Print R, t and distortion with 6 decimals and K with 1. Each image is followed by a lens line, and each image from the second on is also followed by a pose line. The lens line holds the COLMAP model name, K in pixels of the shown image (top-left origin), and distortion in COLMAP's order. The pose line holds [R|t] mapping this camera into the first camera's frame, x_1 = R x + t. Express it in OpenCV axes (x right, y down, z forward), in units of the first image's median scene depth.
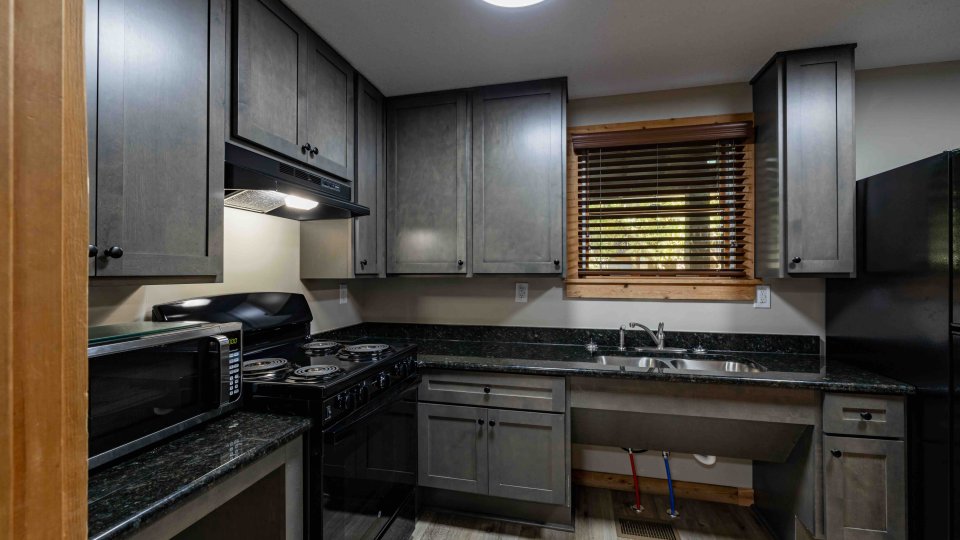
lens RADIAL K [[405.8, 0, 477.7], [0, 405.8, 269.0], [0, 0, 1]] dist [0.020218, -0.012884]
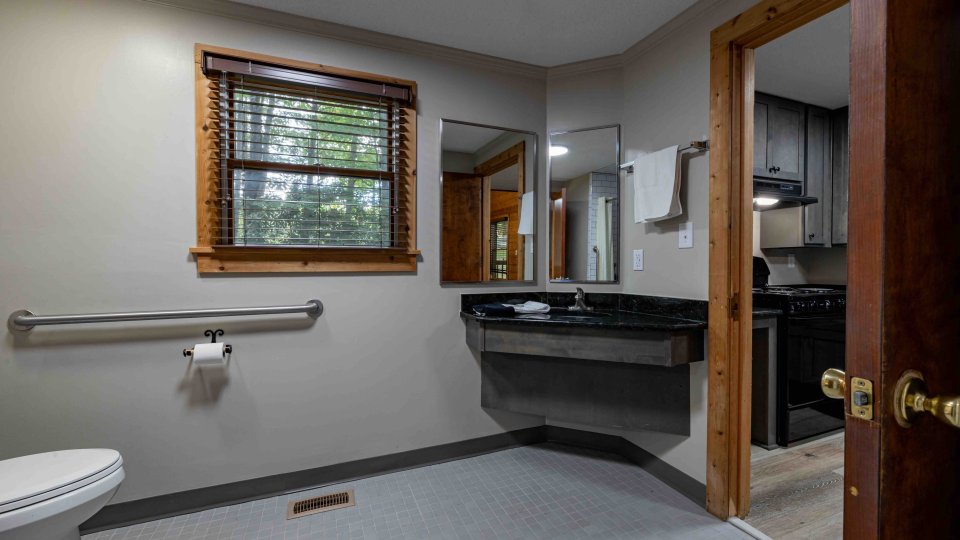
lens RADIAL K [[405.8, 0, 477.7], [0, 405.8, 269.0], [0, 0, 1]] dist [0.020218, -0.012884]
pose [[0.592042, 0.013210, -0.805799, 0.196959], [0.005633, 0.999773, 0.020528, 0.067934], [0.805887, -0.016693, 0.591834, -0.847851]]
